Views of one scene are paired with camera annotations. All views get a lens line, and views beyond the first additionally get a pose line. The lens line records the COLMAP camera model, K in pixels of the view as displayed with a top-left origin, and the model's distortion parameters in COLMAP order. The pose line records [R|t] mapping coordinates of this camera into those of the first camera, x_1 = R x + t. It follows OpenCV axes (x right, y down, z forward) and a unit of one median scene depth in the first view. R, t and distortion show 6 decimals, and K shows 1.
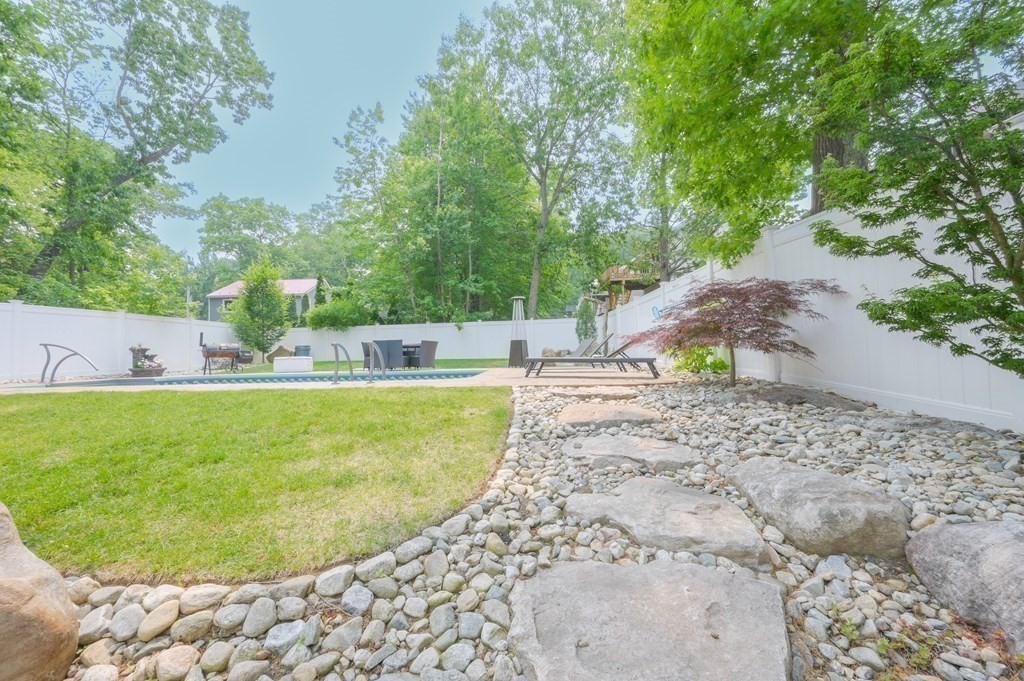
lens RADIAL K [[401.7, 0, 521.0], [0, 401.7, 338.6], [0, 0, 1]] dist [-0.001947, -0.000134]
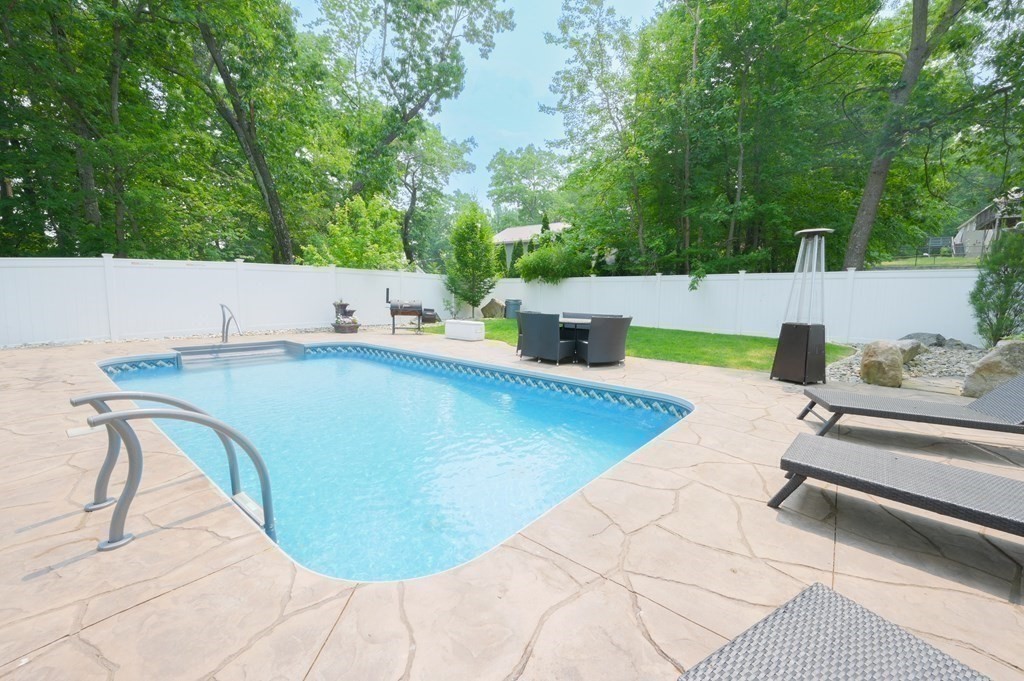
lens RADIAL K [[401.7, 0, 521.0], [0, 401.7, 338.6], [0, 0, 1]] dist [-0.001947, -0.000134]
pose [[0.787069, 0.106583, -0.607588, 0.015164], [-0.017333, 0.988393, 0.150929, -0.029928], [0.616621, -0.108260, 0.779781, 0.299900]]
